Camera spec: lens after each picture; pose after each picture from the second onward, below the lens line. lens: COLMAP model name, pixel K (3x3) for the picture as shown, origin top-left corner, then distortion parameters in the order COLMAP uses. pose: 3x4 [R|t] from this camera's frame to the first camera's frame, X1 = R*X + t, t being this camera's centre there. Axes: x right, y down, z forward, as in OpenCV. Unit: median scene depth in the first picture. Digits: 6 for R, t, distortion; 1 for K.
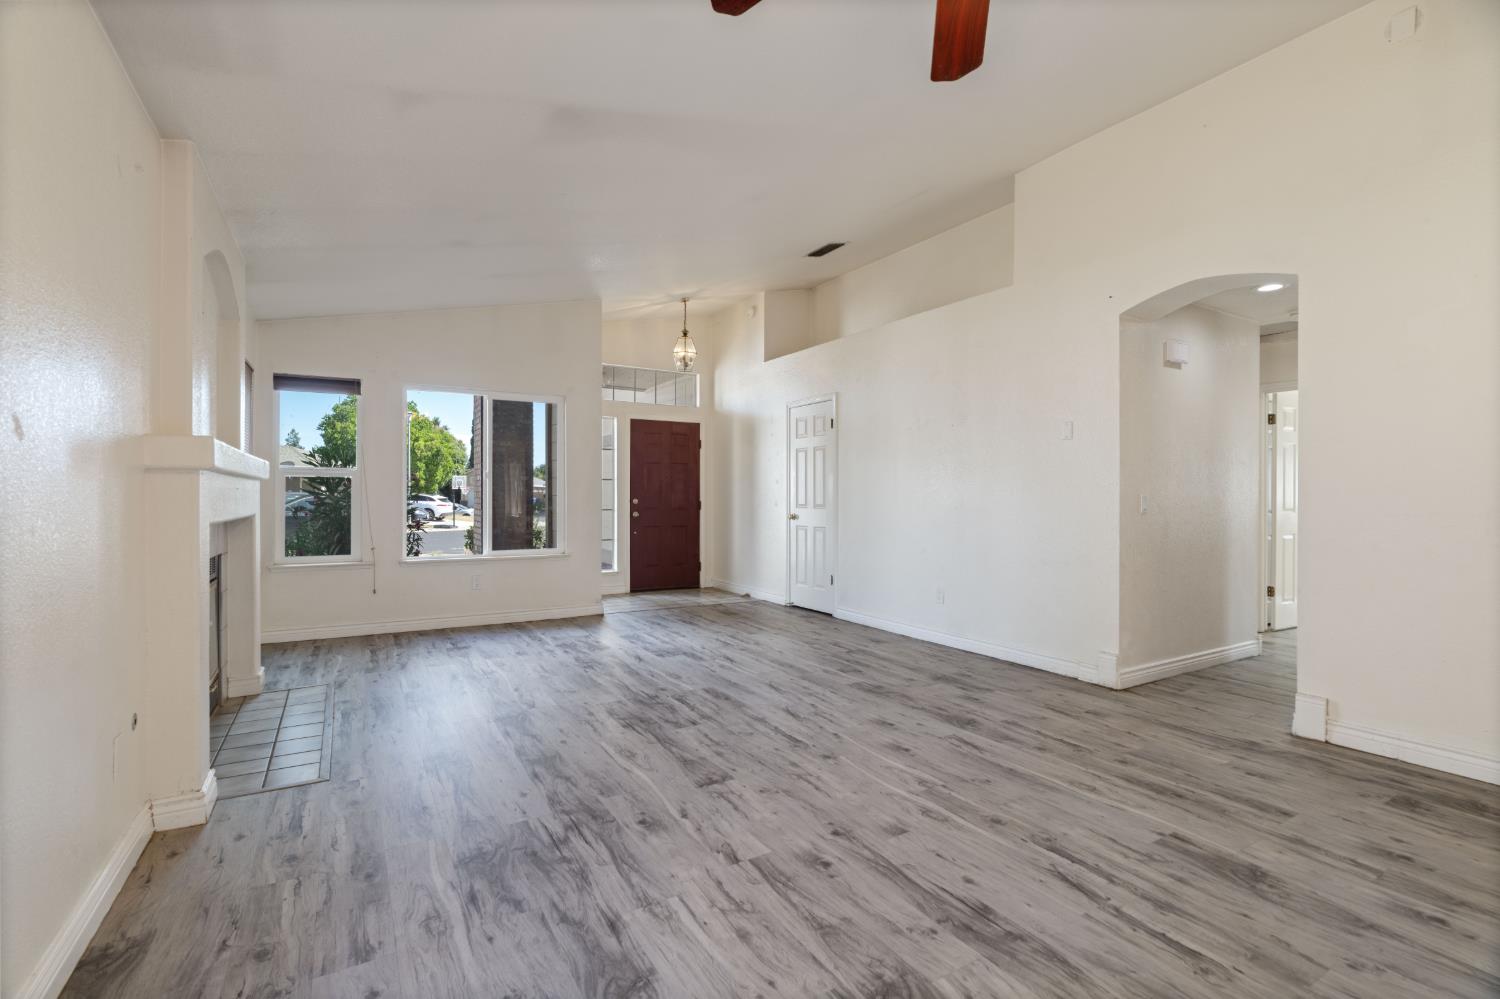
lens RADIAL K [[678.7, 0, 761.2], [0, 678.7, 502.3], [0, 0, 1]] dist [-0.005933, 0.002689]
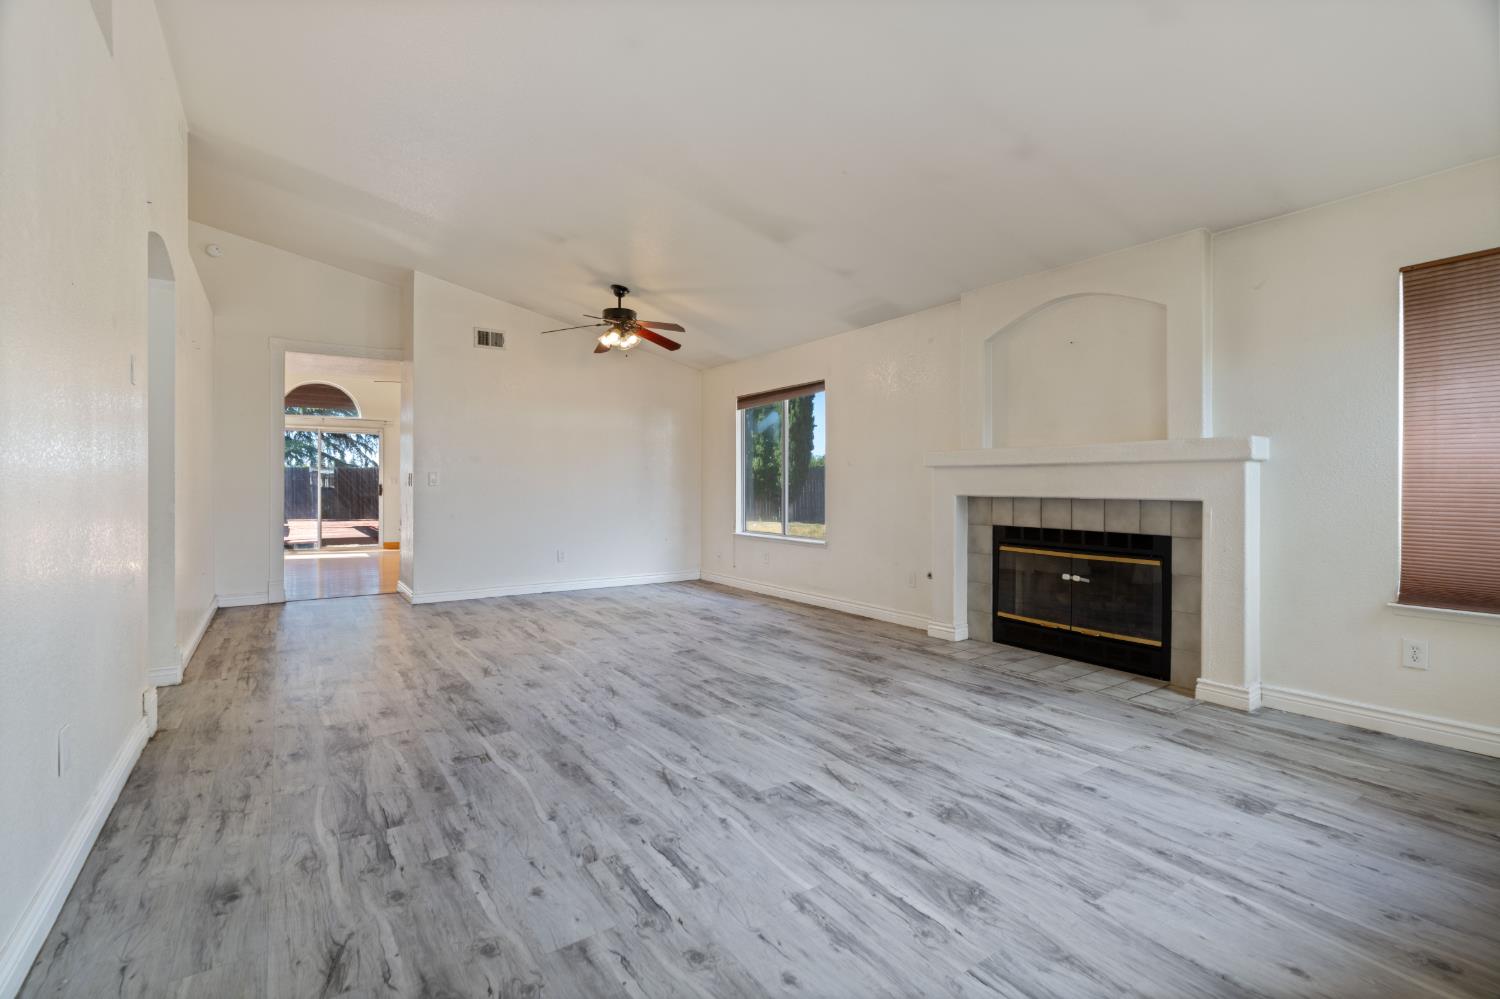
lens RADIAL K [[678.7, 0, 746.0], [0, 678.7, 485.7], [0, 0, 1]] dist [-0.005933, 0.002689]
pose [[-0.999205, -0.005161, -0.039523, -0.116403], [-0.005533, 0.999941, 0.009311, -0.006855], [0.039472, 0.009523, -0.999175, 2.073227]]
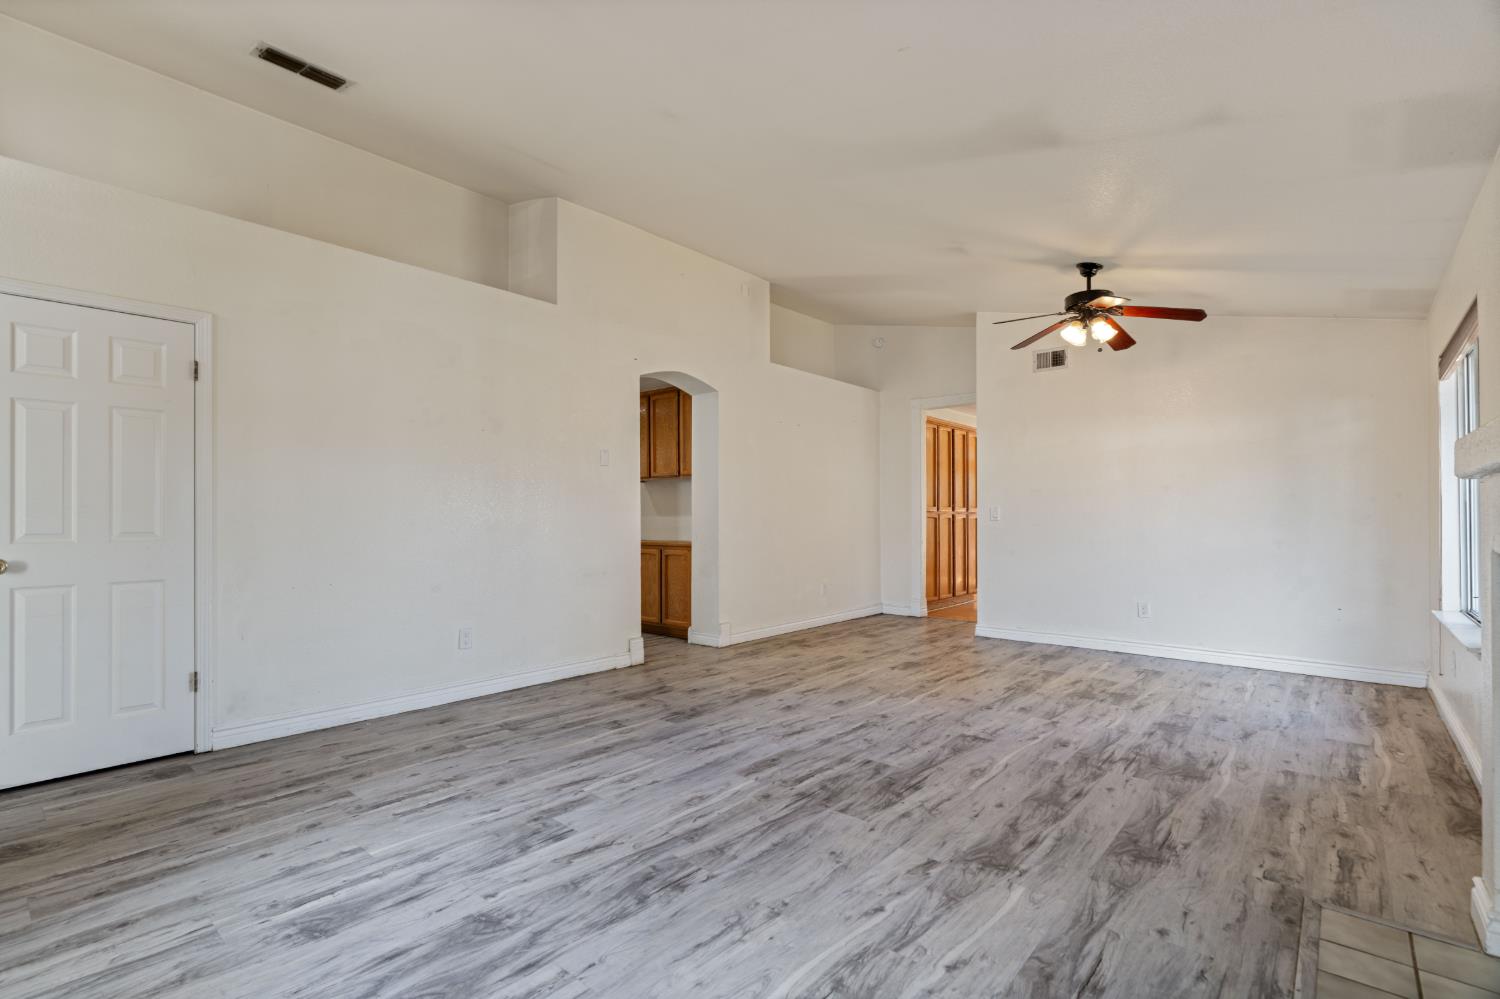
lens RADIAL K [[678.7, 0, 738.5], [0, 678.7, 512.8], [0, 0, 1]] dist [-0.005933, 0.002689]
pose [[-0.288157, 0.004561, 0.957572, -0.908666], [0.008559, 0.999961, -0.002188, -0.010183], [-0.957545, 0.007565, -0.288185, 1.400419]]
